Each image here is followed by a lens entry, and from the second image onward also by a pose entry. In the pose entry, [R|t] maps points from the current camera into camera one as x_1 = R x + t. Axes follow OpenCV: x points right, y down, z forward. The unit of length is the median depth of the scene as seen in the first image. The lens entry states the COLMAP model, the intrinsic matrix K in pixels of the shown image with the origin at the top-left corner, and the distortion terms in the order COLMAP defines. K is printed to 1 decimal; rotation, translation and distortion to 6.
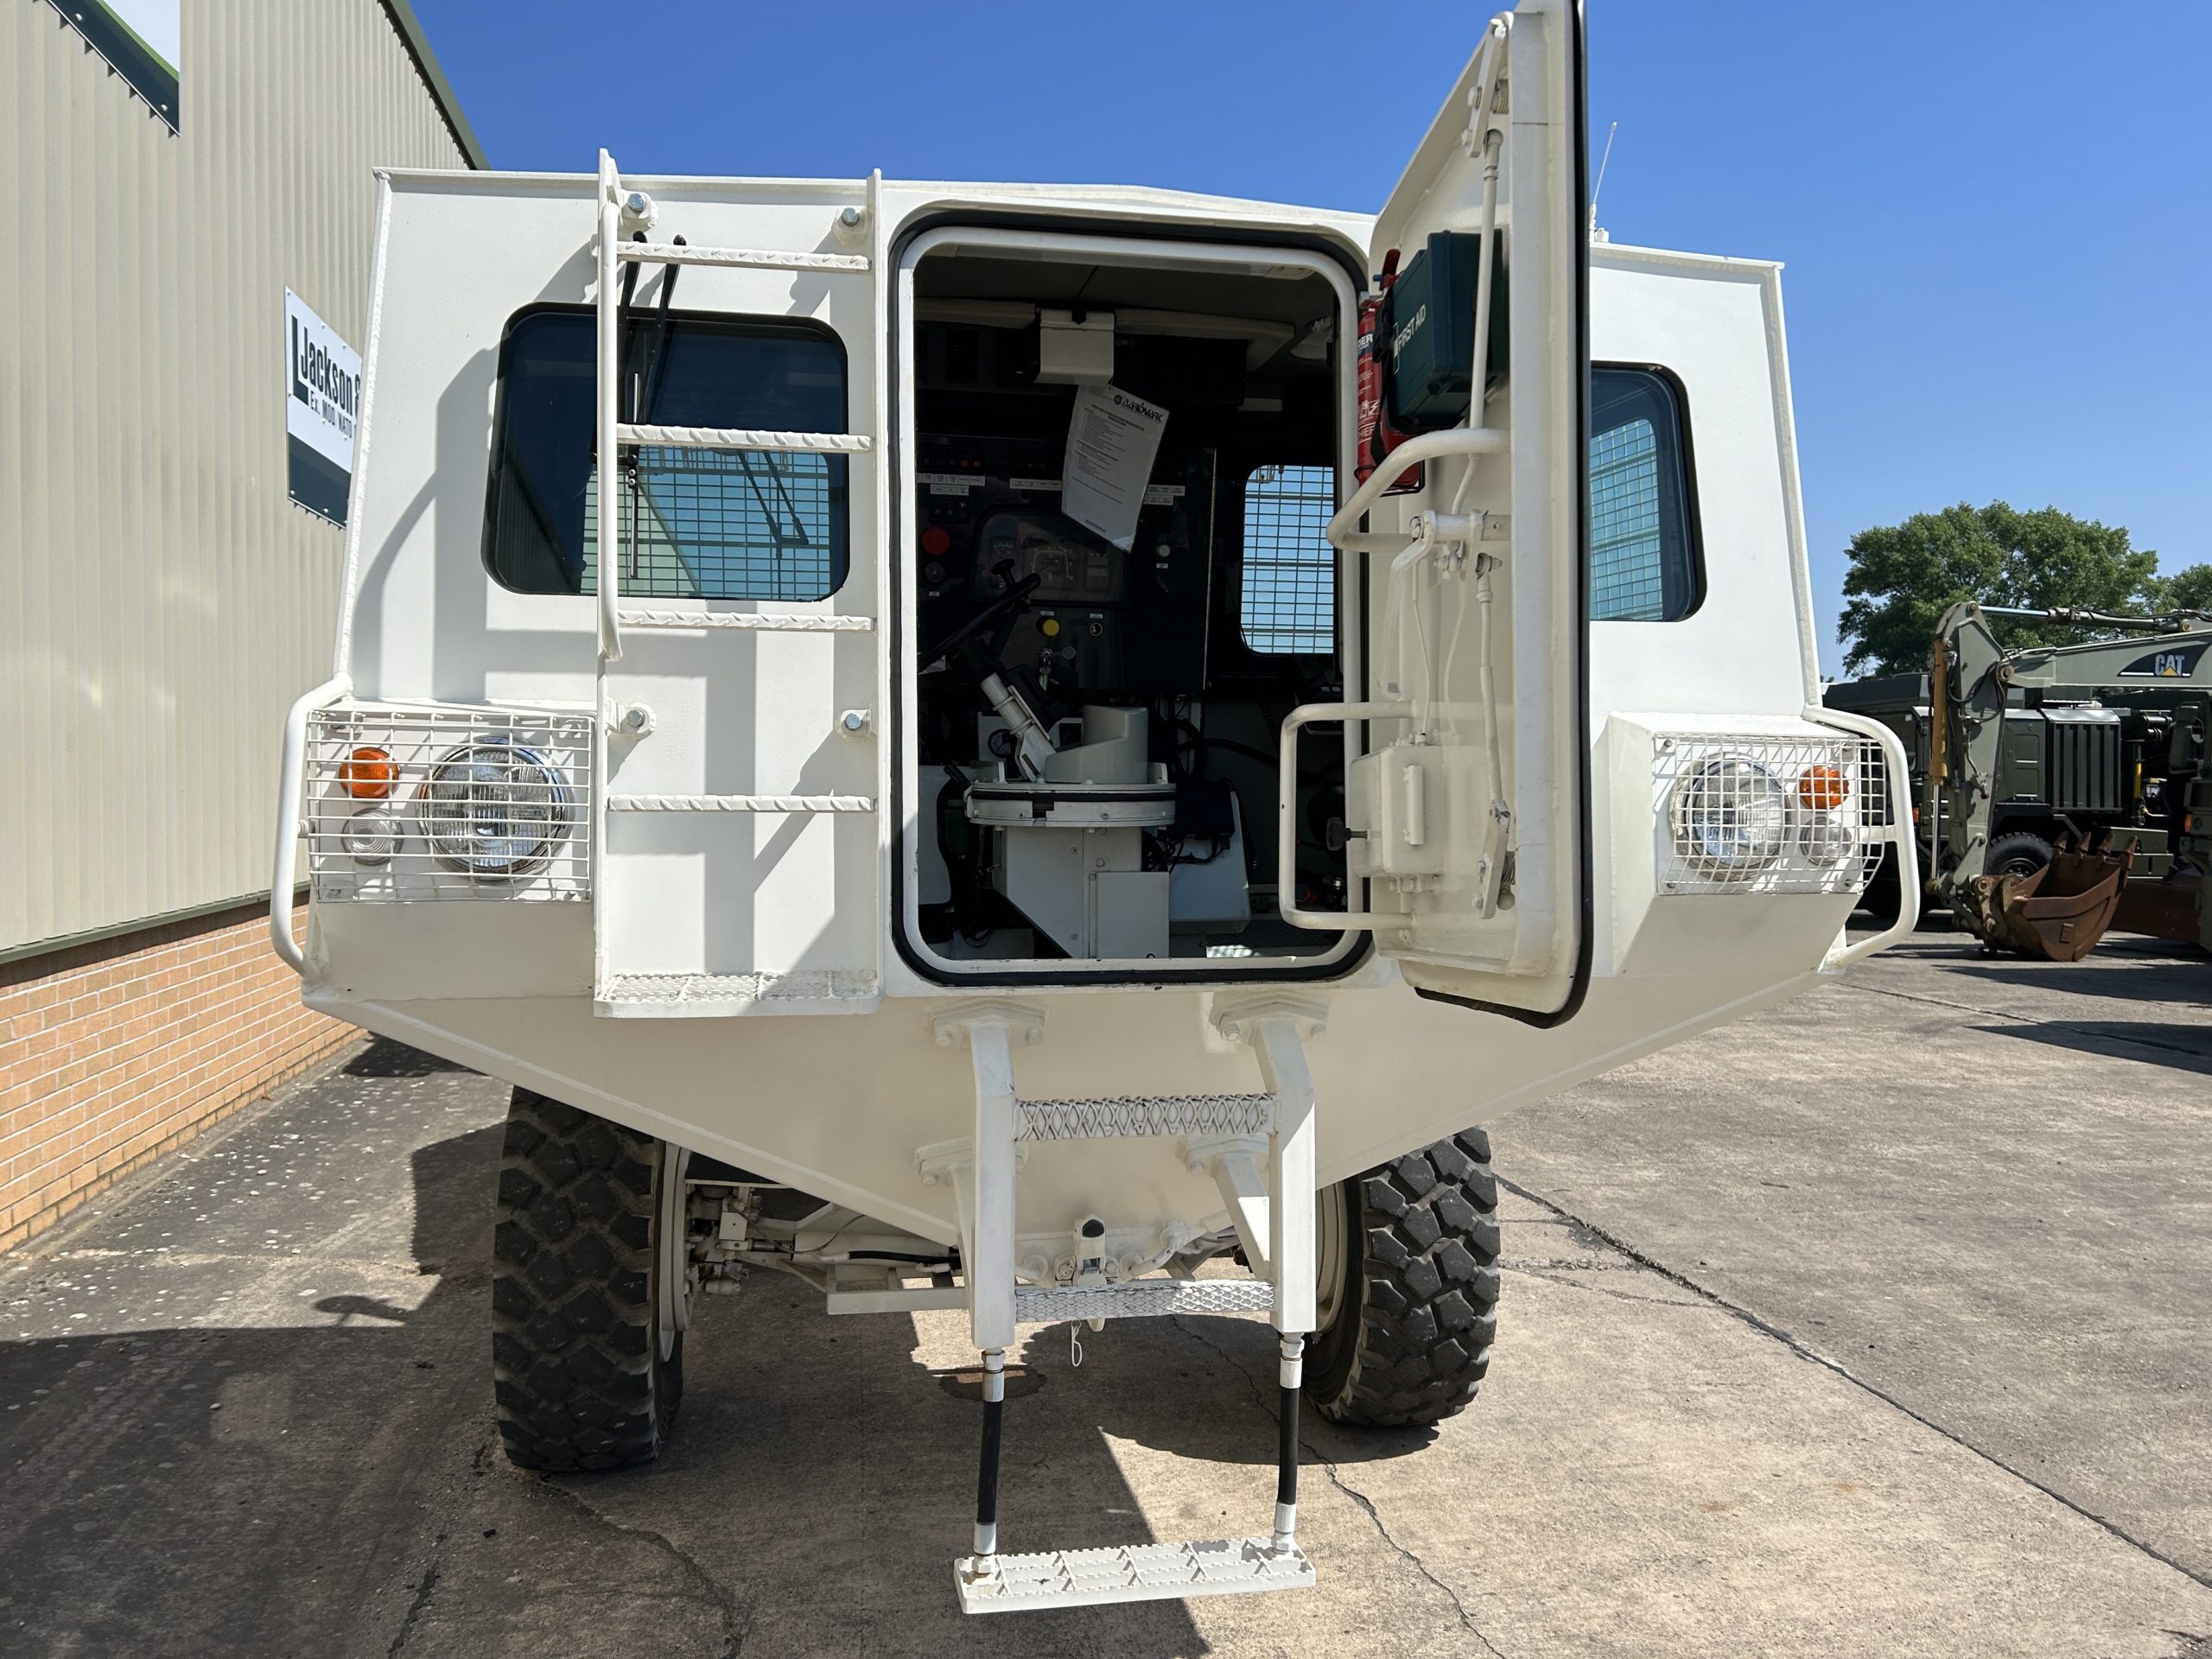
lens RADIAL K [[1664.4, 0, 1104.5], [0, 1664.4, 840.9], [0, 0, 1]] dist [0.061316, -0.066932]
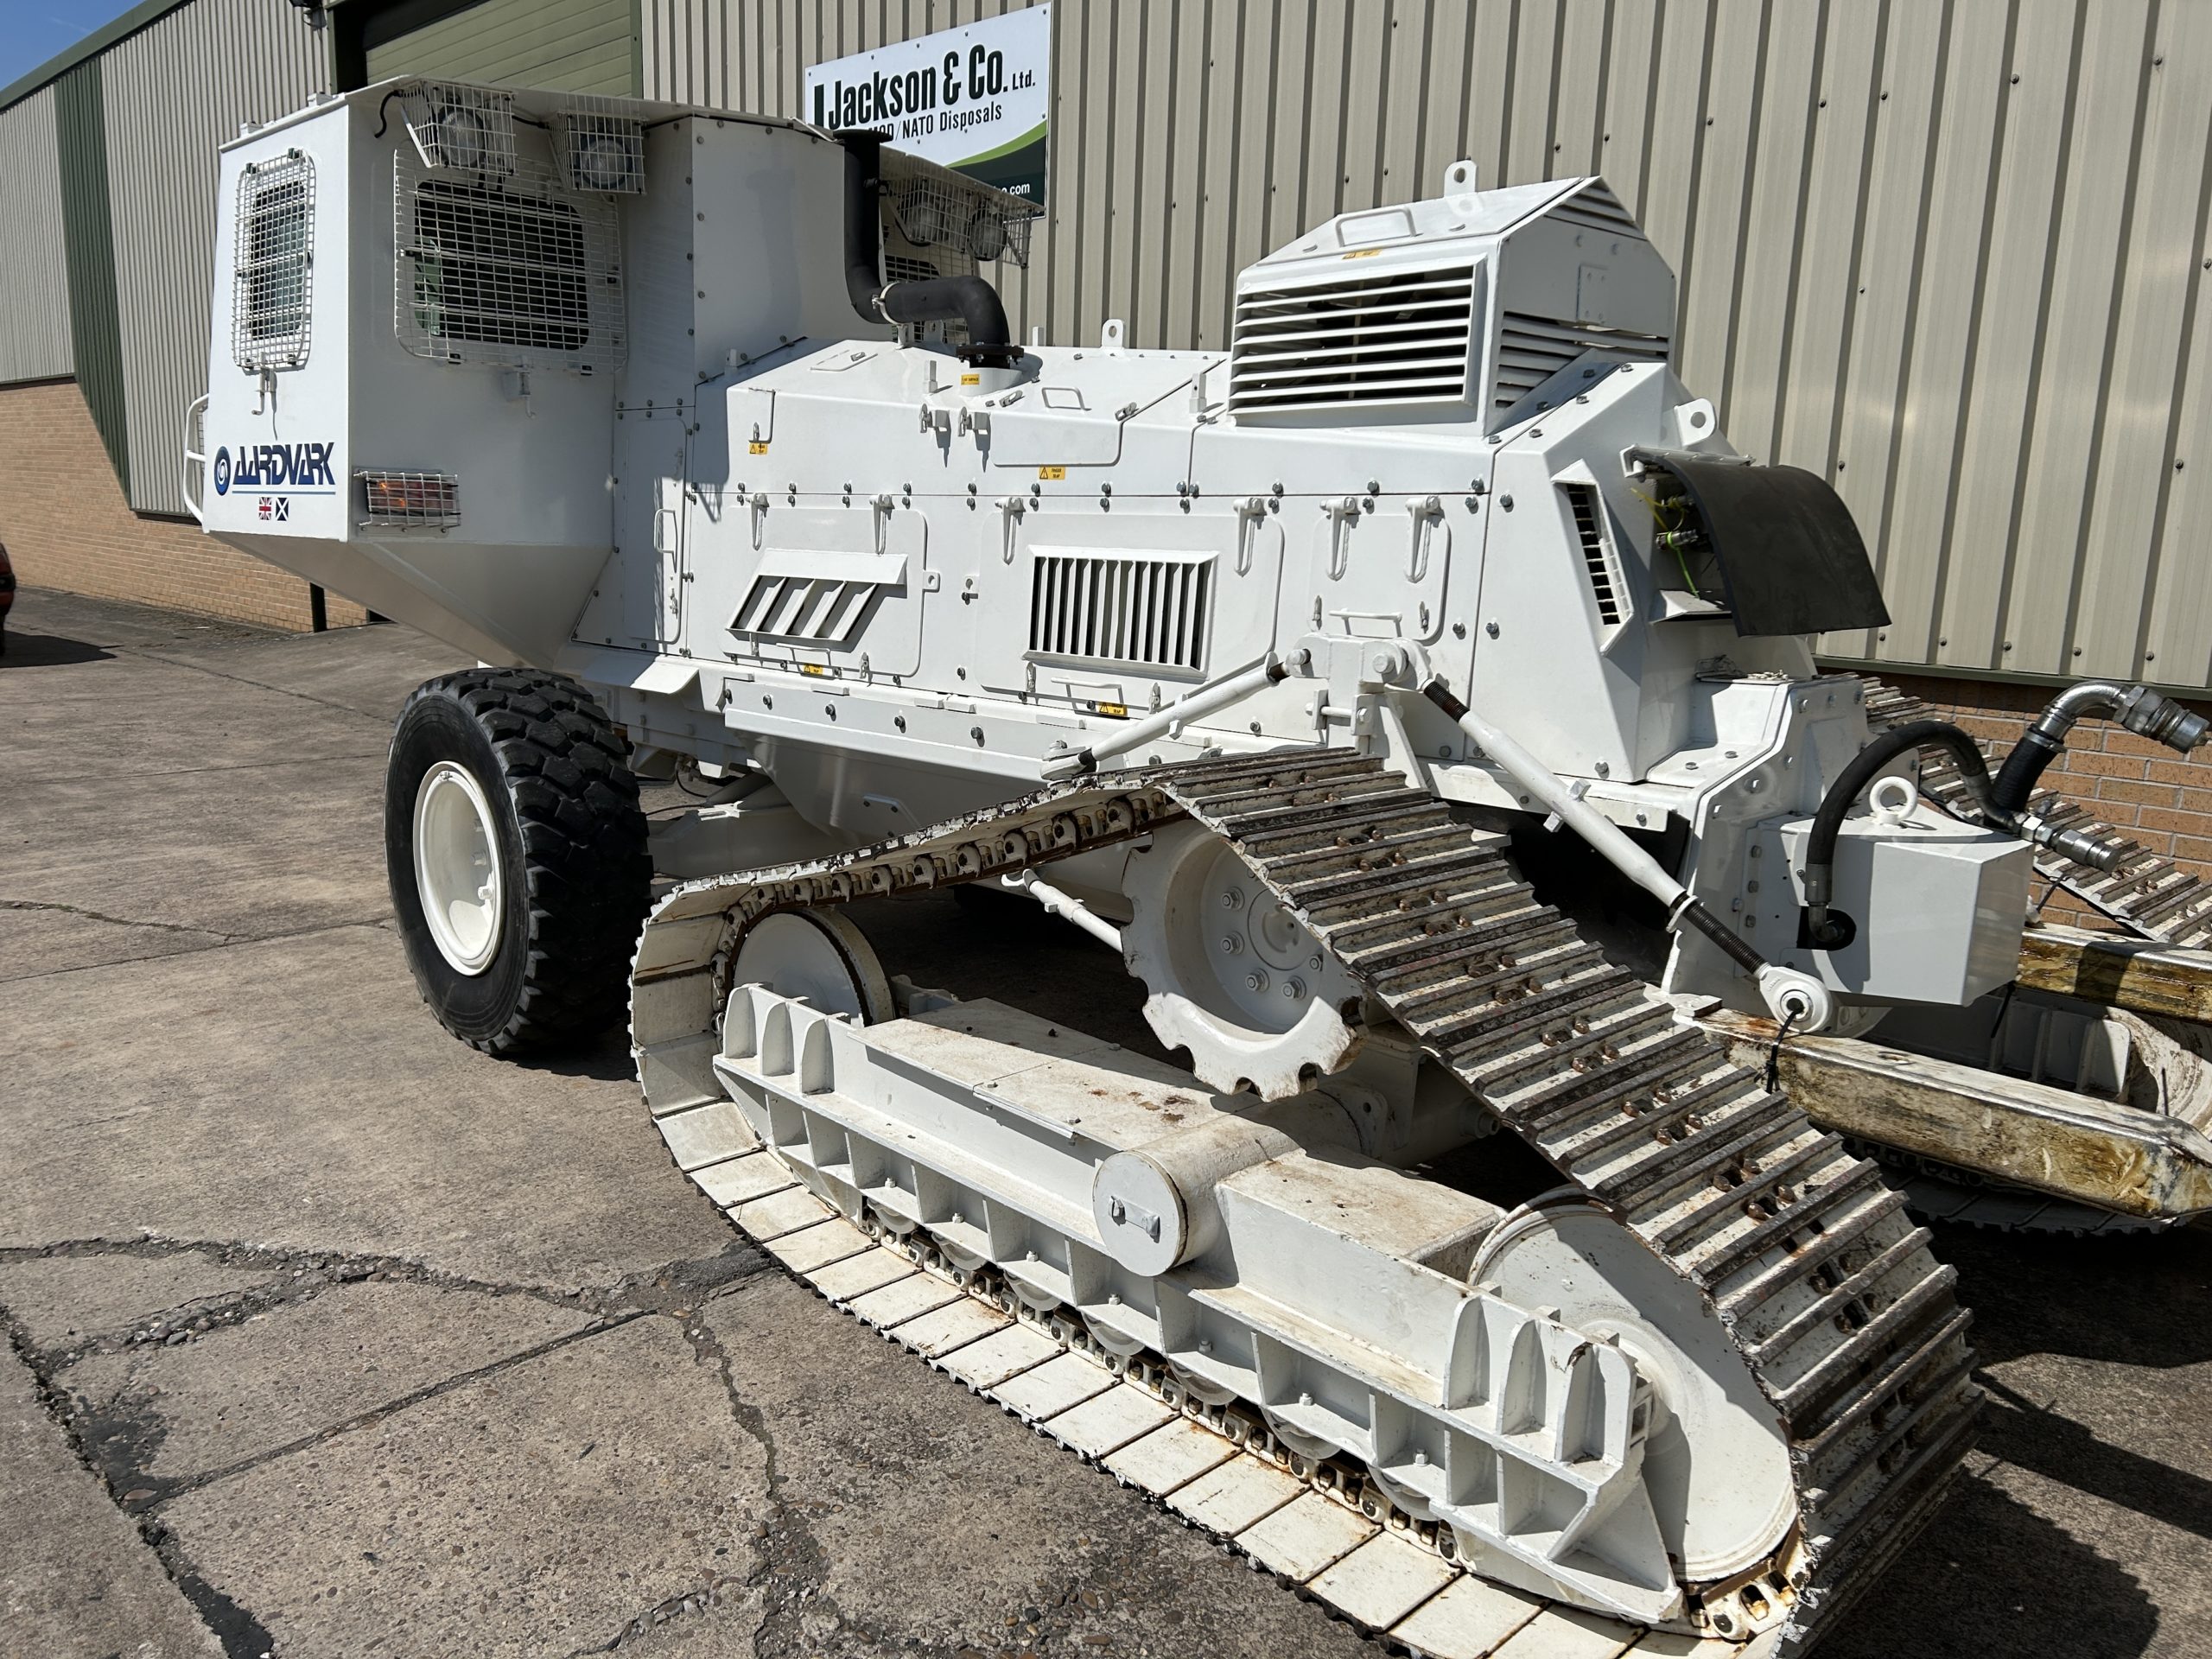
lens RADIAL K [[1664.4, 0, 1090.8], [0, 1664.4, 828.0], [0, 0, 1]] dist [0.061316, -0.066932]
pose [[-0.835438, 0.065479, -0.545670, 0.483828], [-0.064752, 0.974234, 0.216043, -0.053966], [0.545757, 0.215824, -0.809673, 2.322471]]
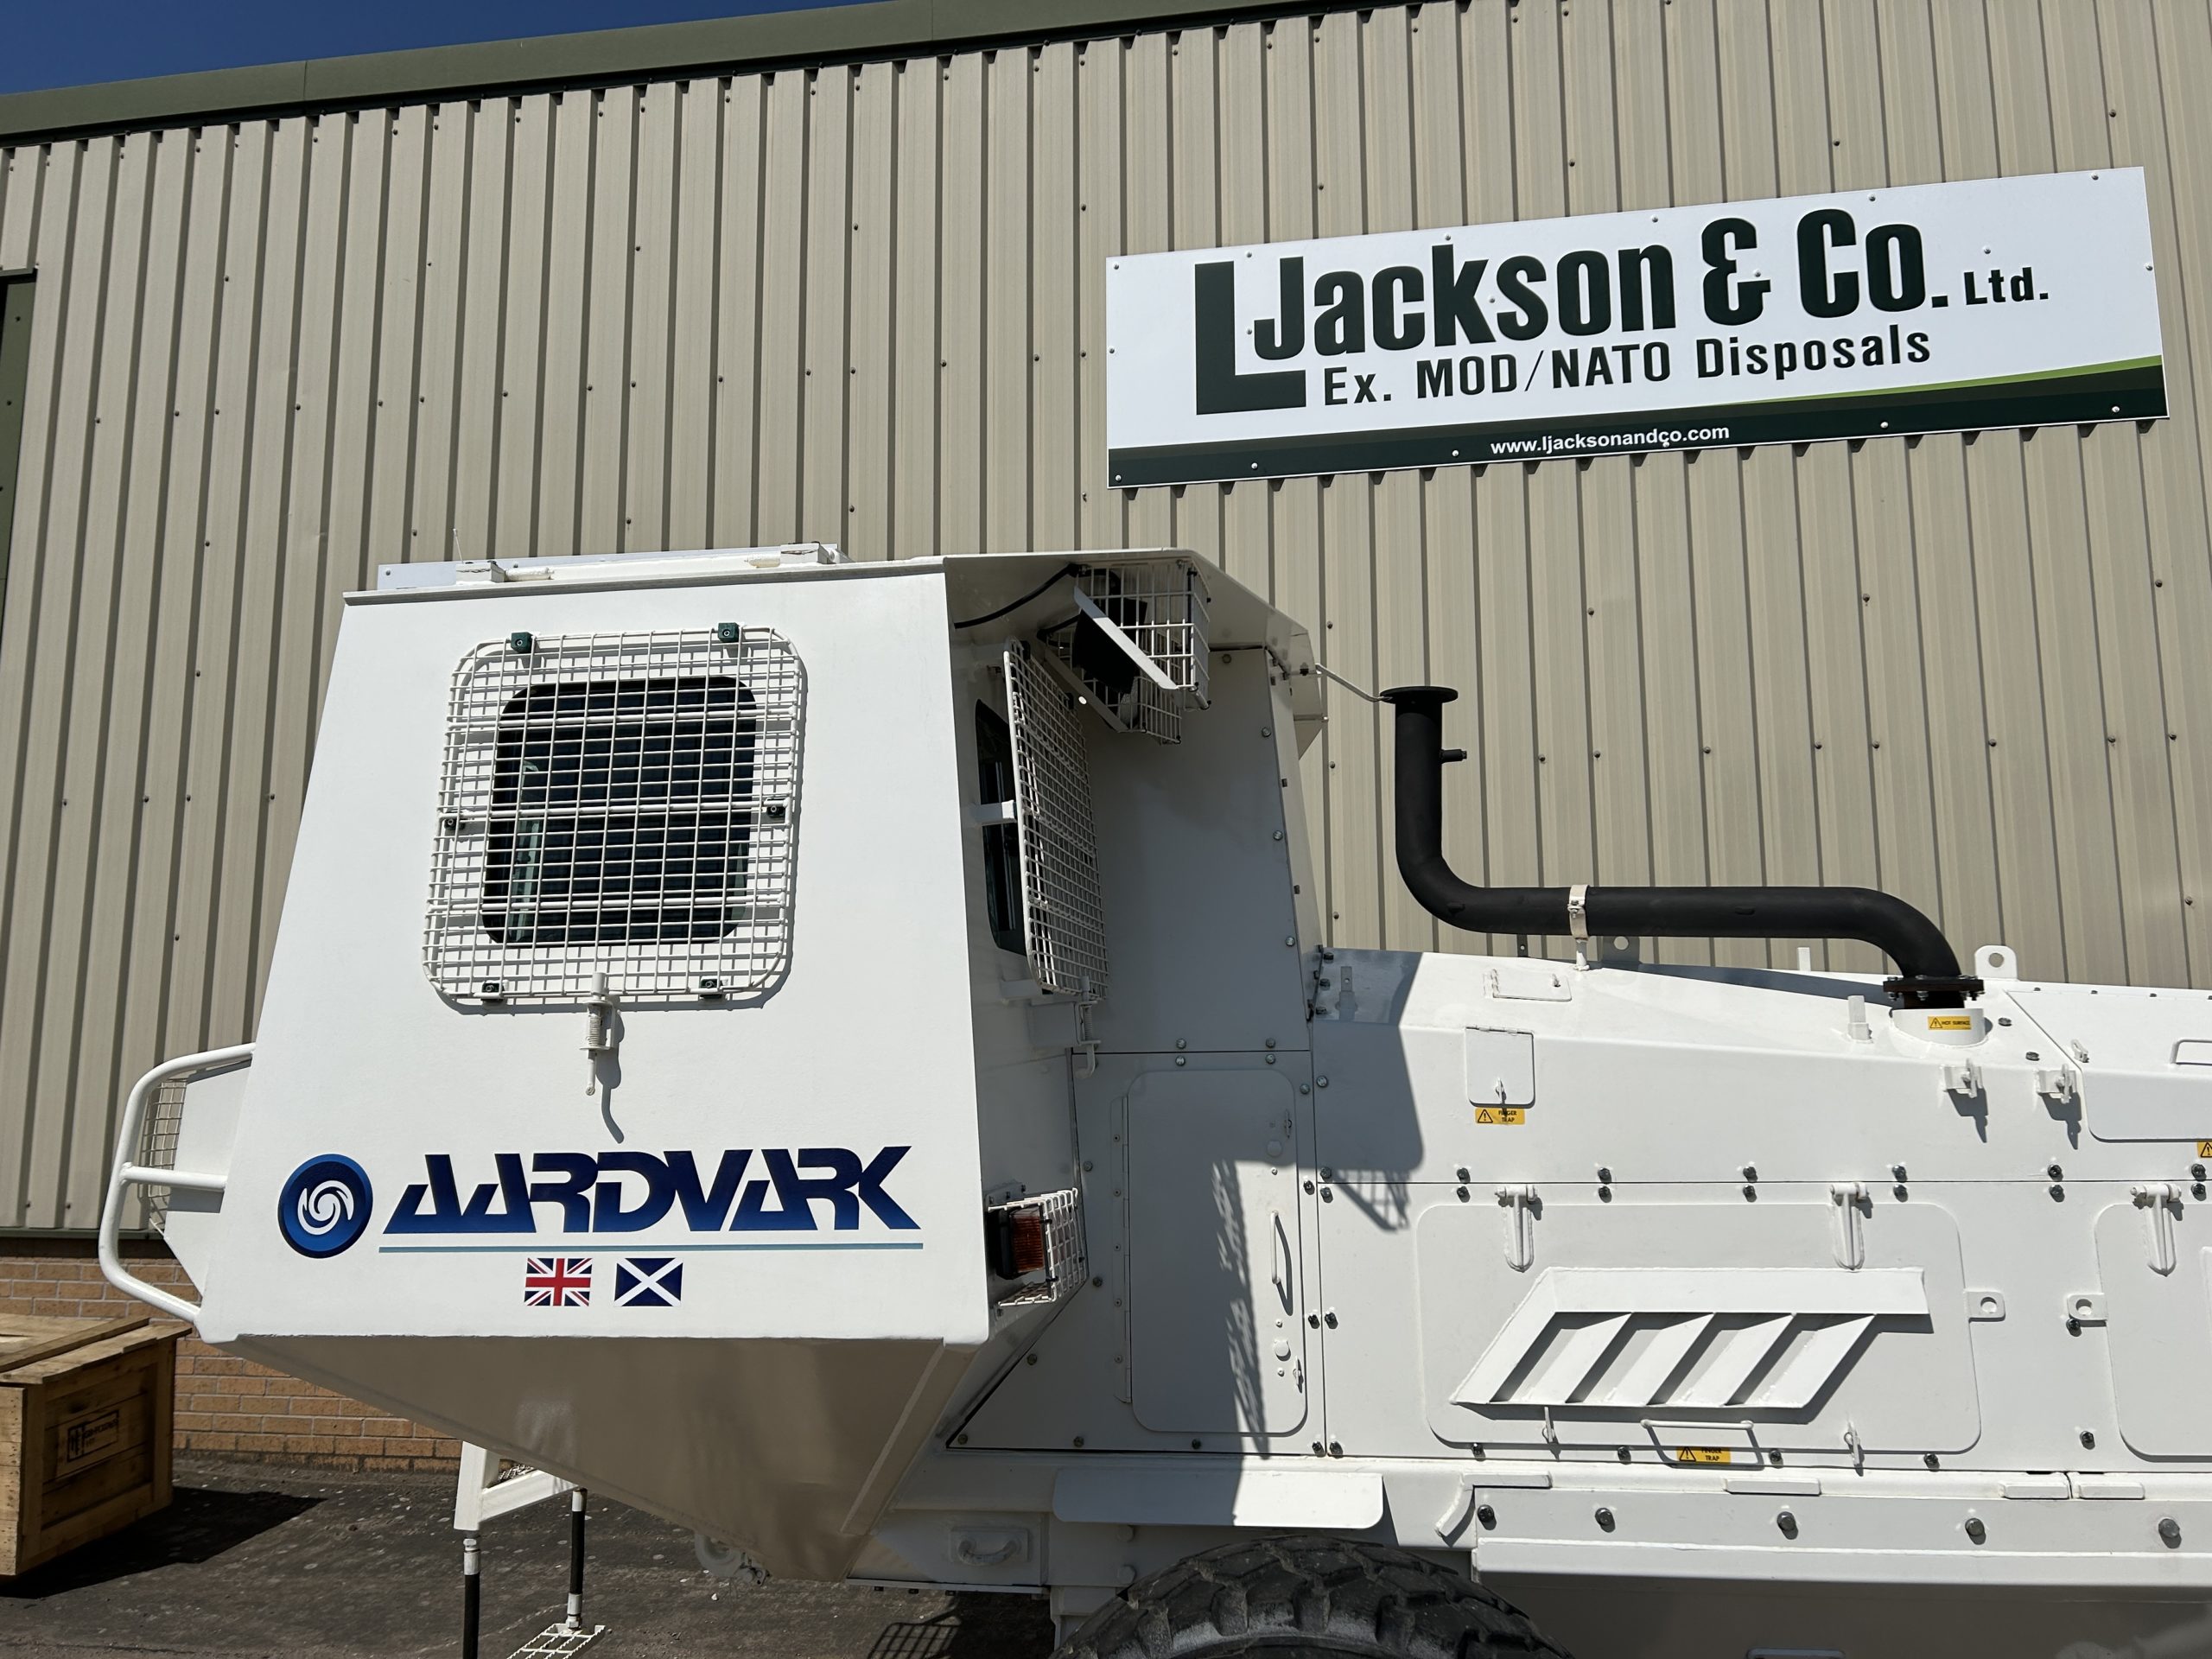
lens RADIAL K [[1664.4, 0, 1107.2], [0, 1664.4, 819.5], [0, 0, 1]] dist [0.061316, -0.066932]
pose [[-0.345094, -0.145831, -0.927170, 0.835915], [-0.039814, 0.989241, -0.140776, -0.063993], [0.937723, -0.011666, -0.347187, 1.282339]]
